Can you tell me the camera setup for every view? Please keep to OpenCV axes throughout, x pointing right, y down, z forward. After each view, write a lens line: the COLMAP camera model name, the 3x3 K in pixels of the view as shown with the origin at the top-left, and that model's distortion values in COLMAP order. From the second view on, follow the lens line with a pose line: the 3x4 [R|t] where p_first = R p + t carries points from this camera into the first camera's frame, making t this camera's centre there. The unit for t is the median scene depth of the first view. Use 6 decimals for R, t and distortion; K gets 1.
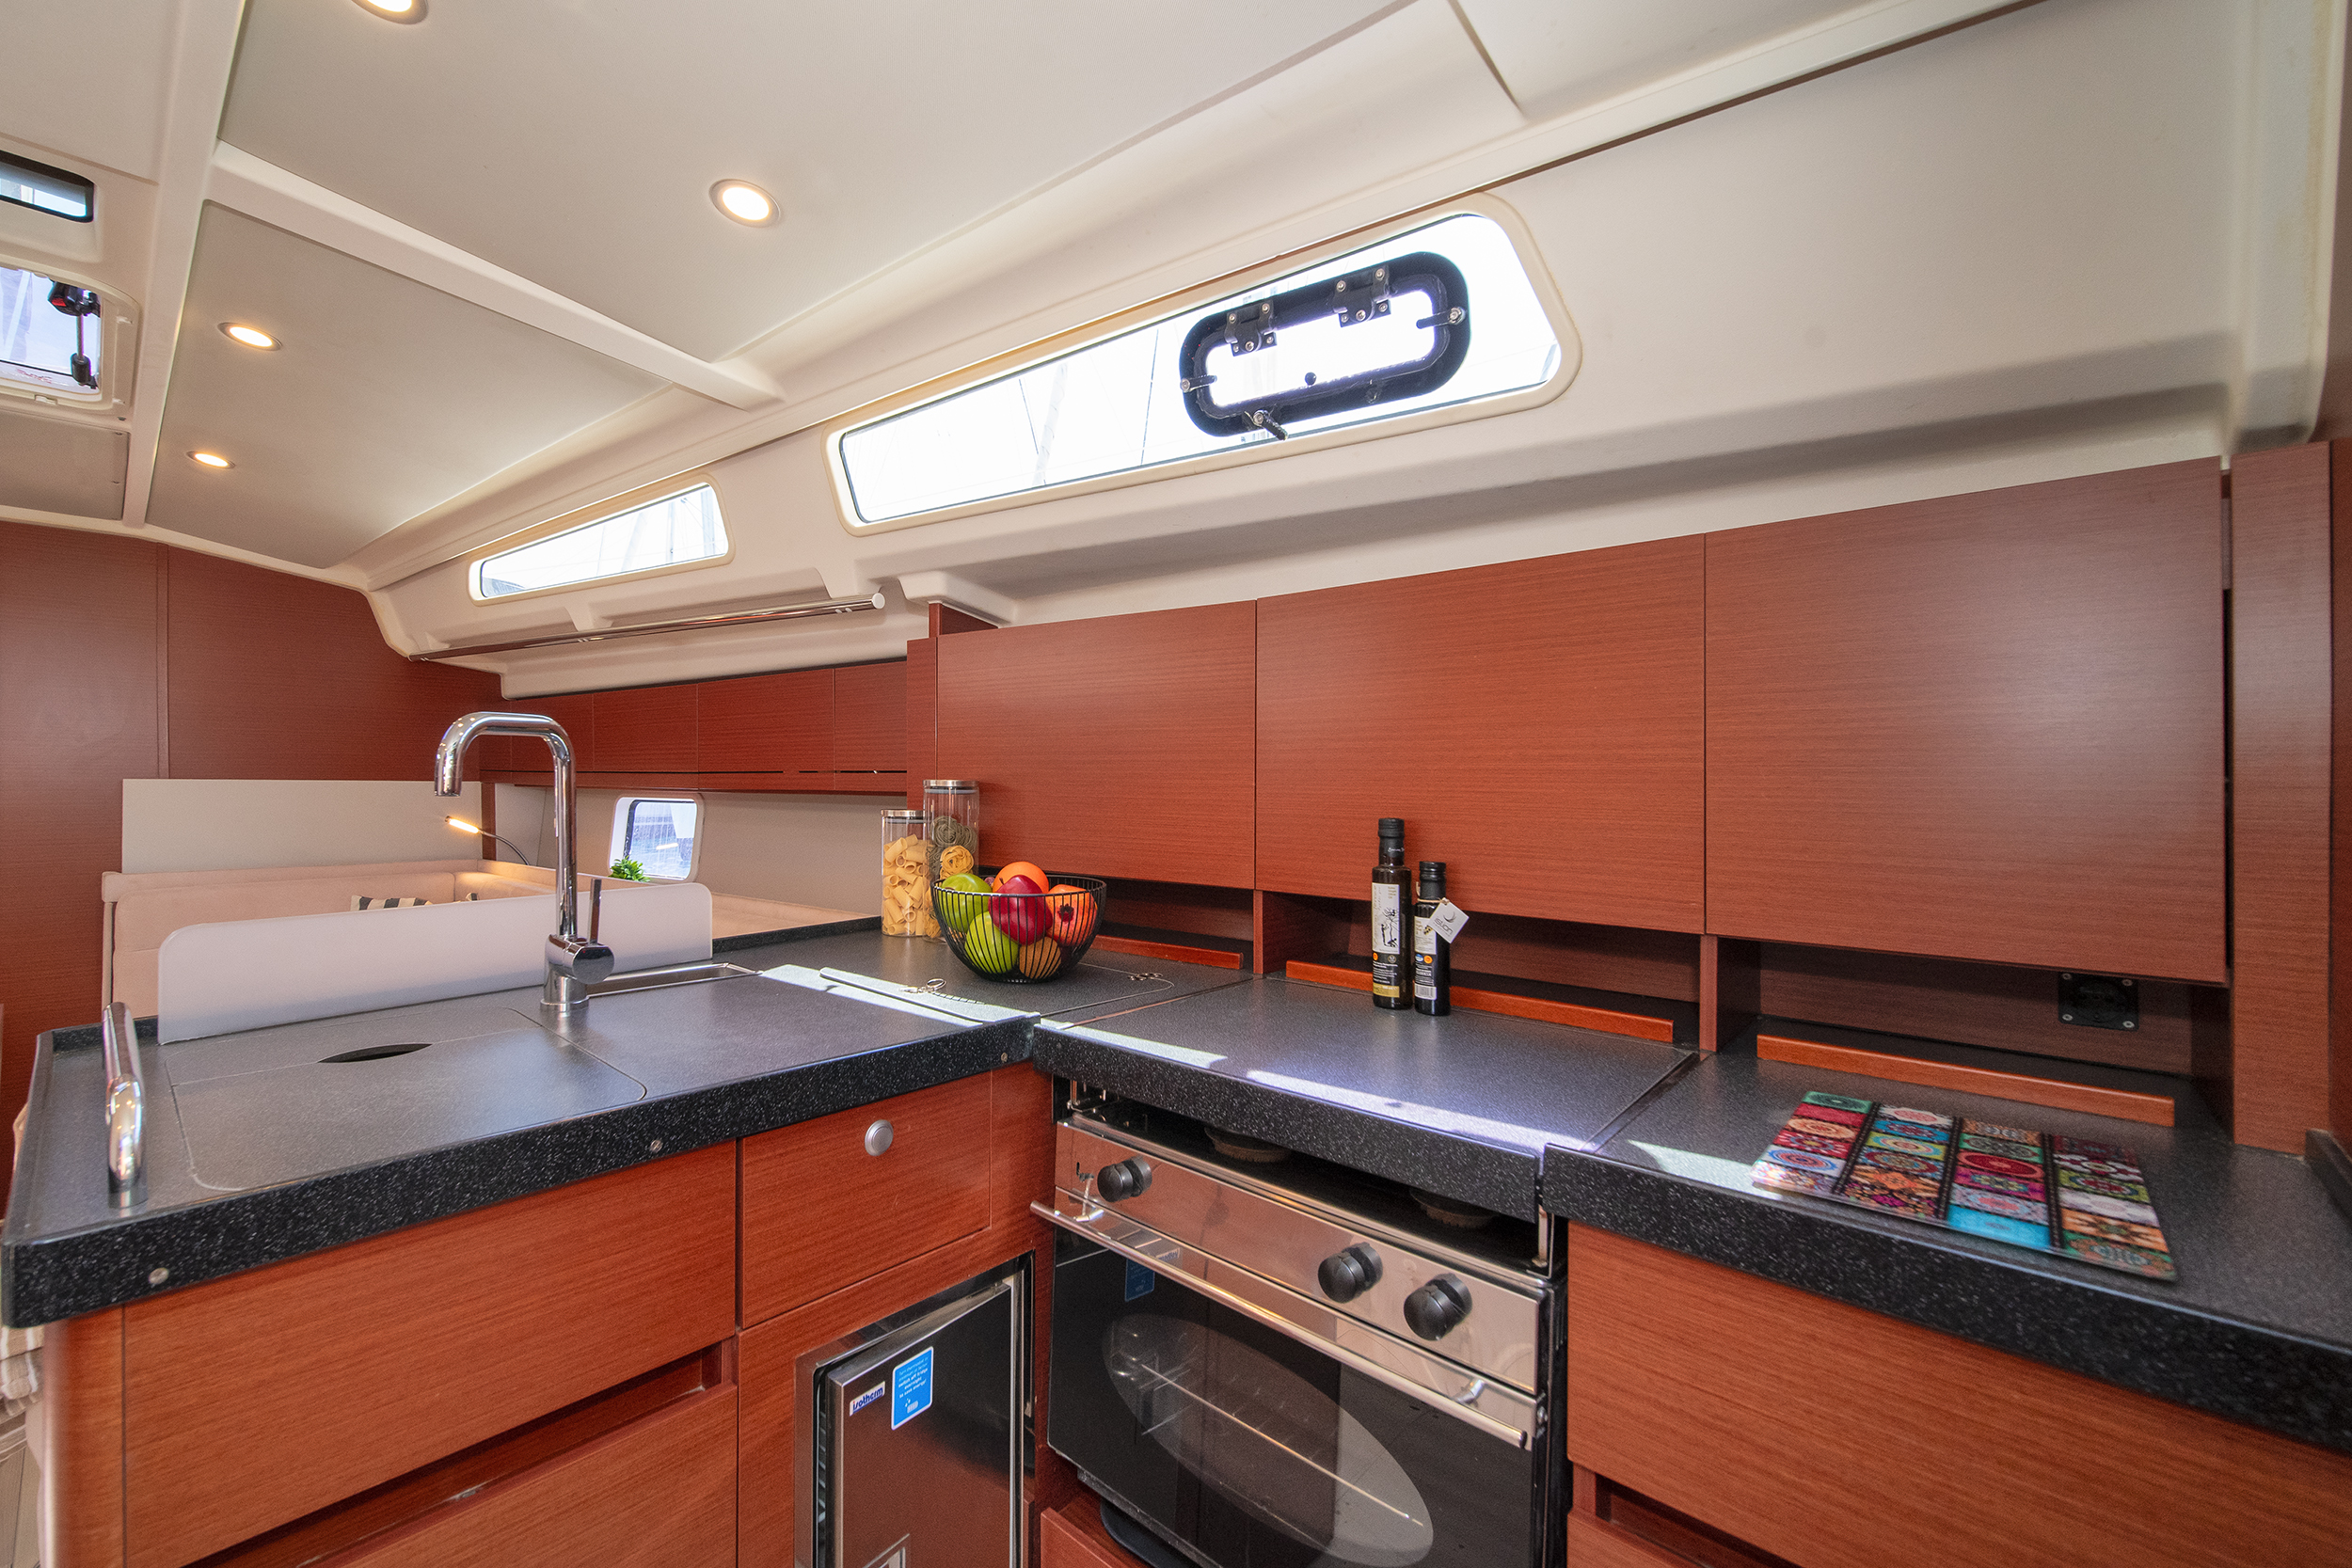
lens RADIAL K [[984.6, 0, 1018.4], [0, 984.6, 797.8], [0, 0, 1]] dist [-0.001252, -0.000575]
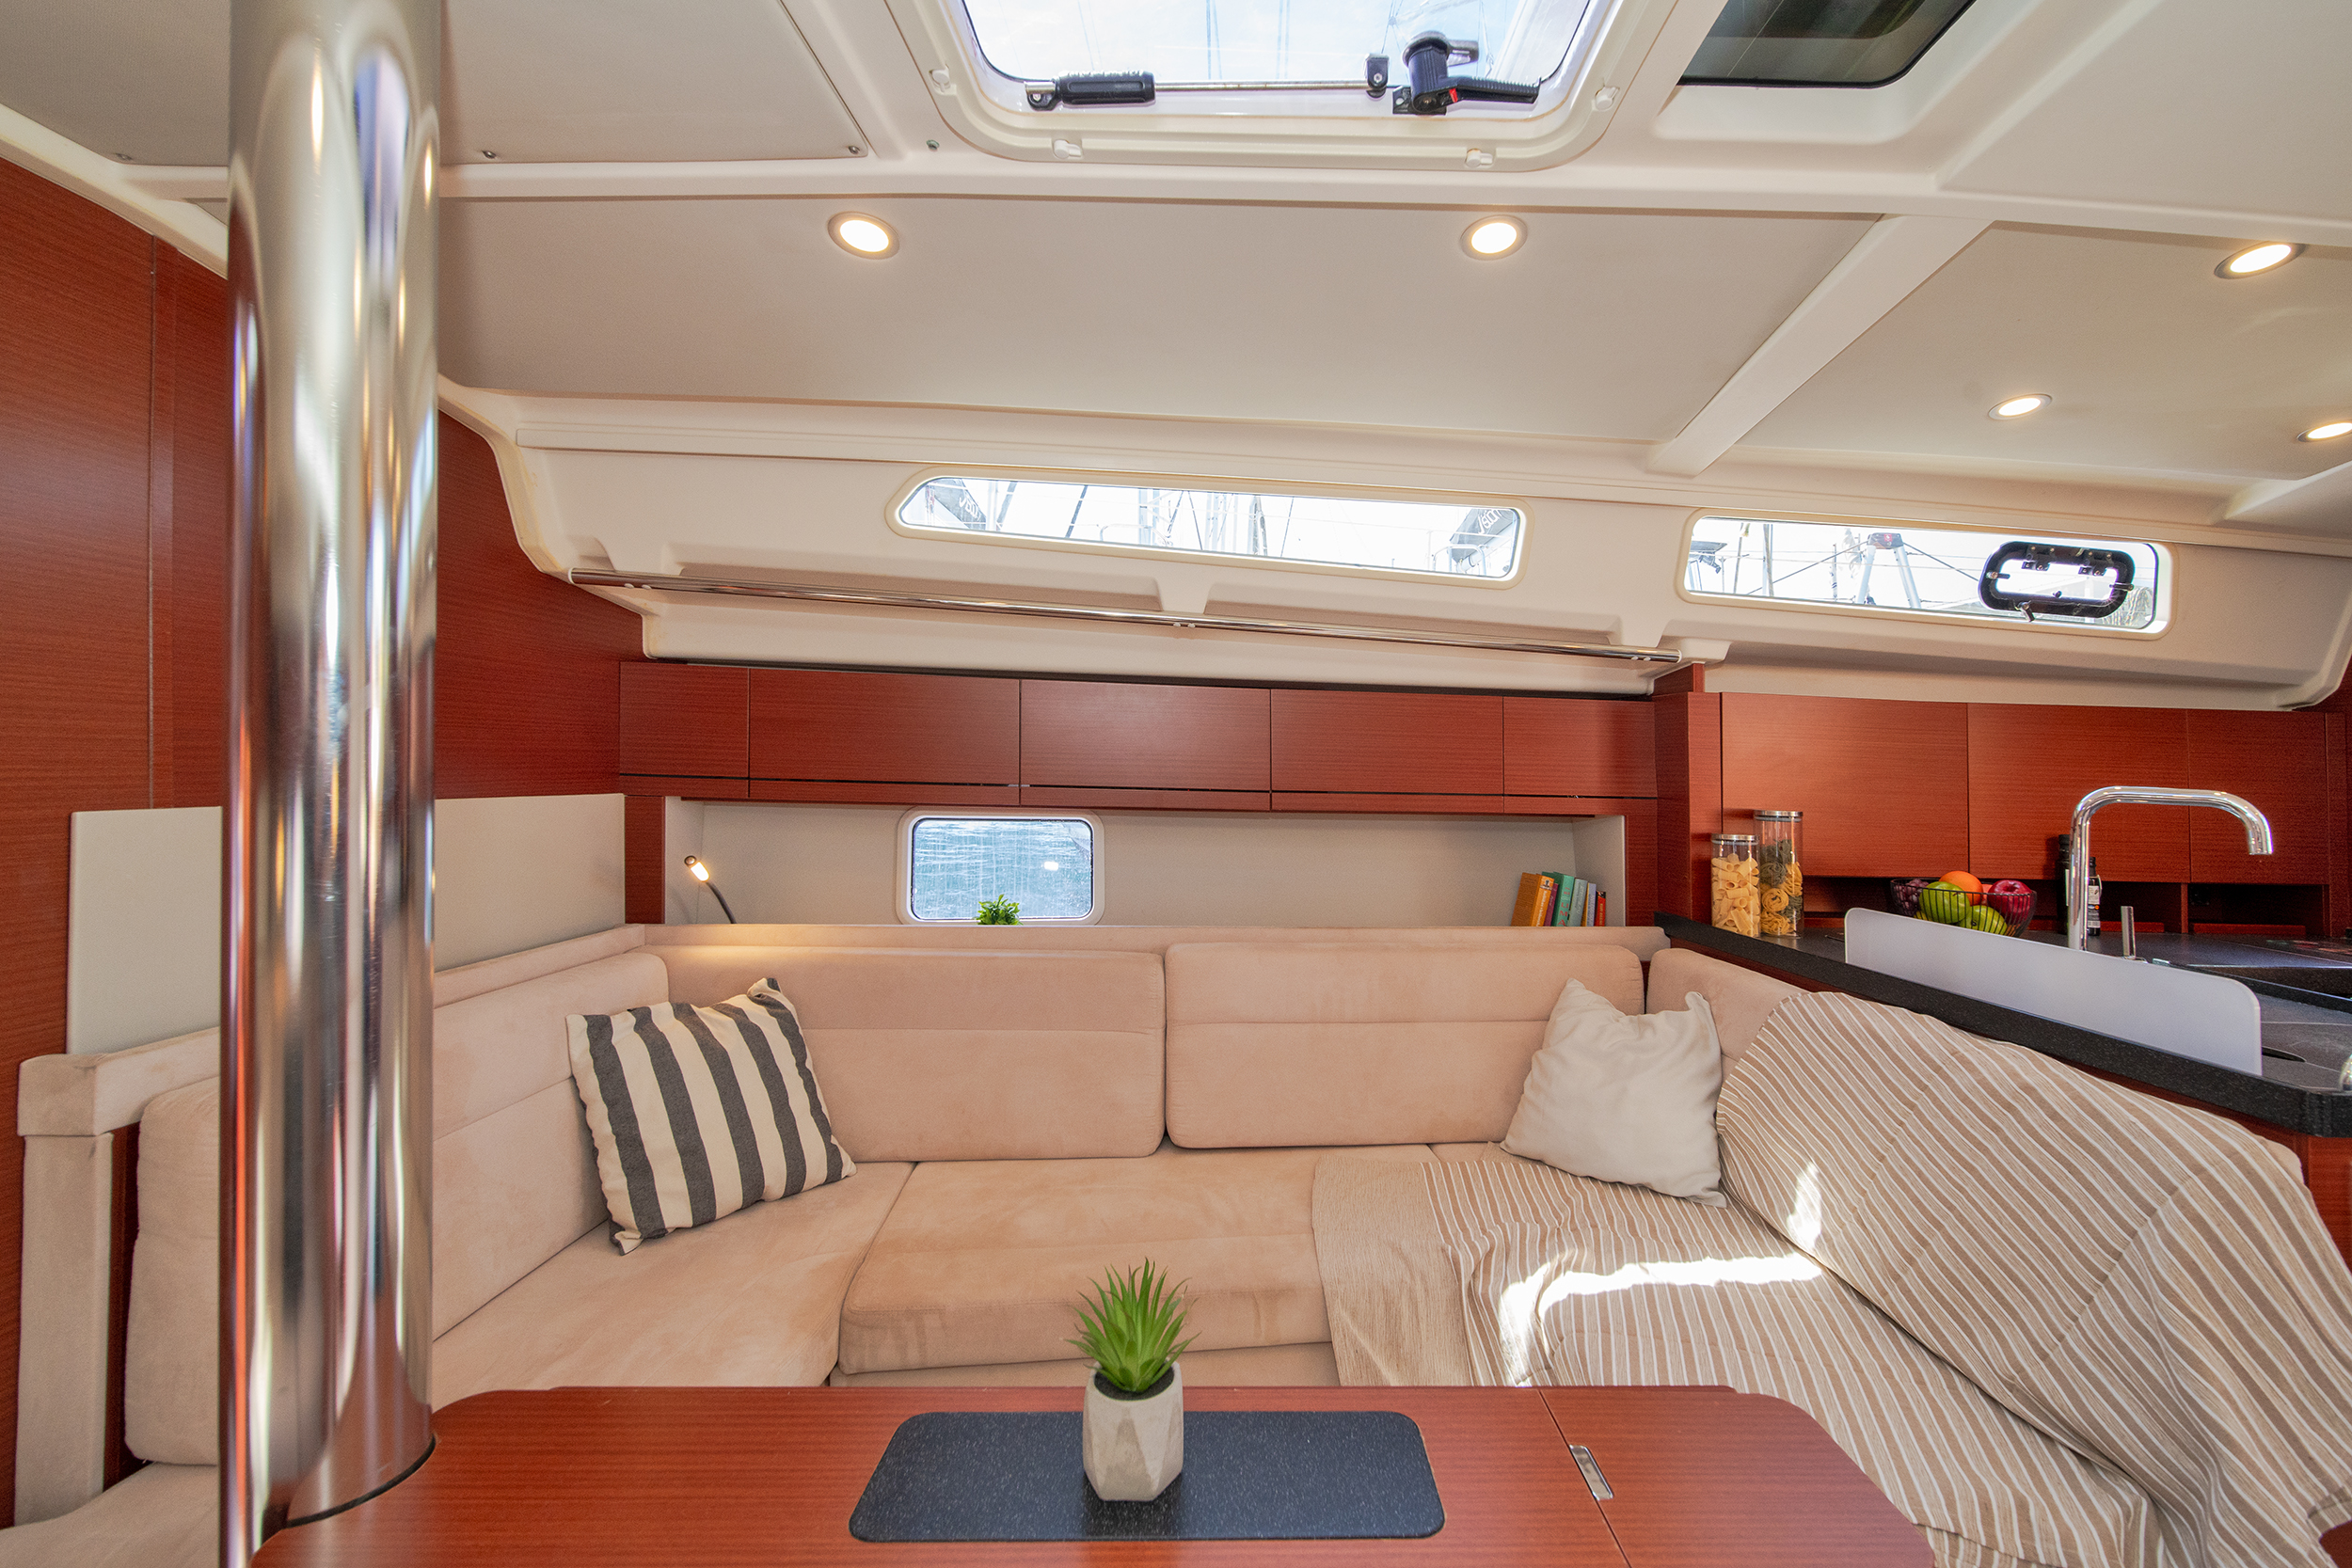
lens RADIAL K [[938.2, 0, 1301.9], [0, 938.2, 774.2], [0, 0, 1]] dist [-0.001602, -0.000434]
pose [[0.666308, 0.007025, 0.745644, -1.356730], [-0.004716, 0.999975, -0.005206, -0.055320], [-0.745662, -0.000048, 0.666324, 0.627177]]
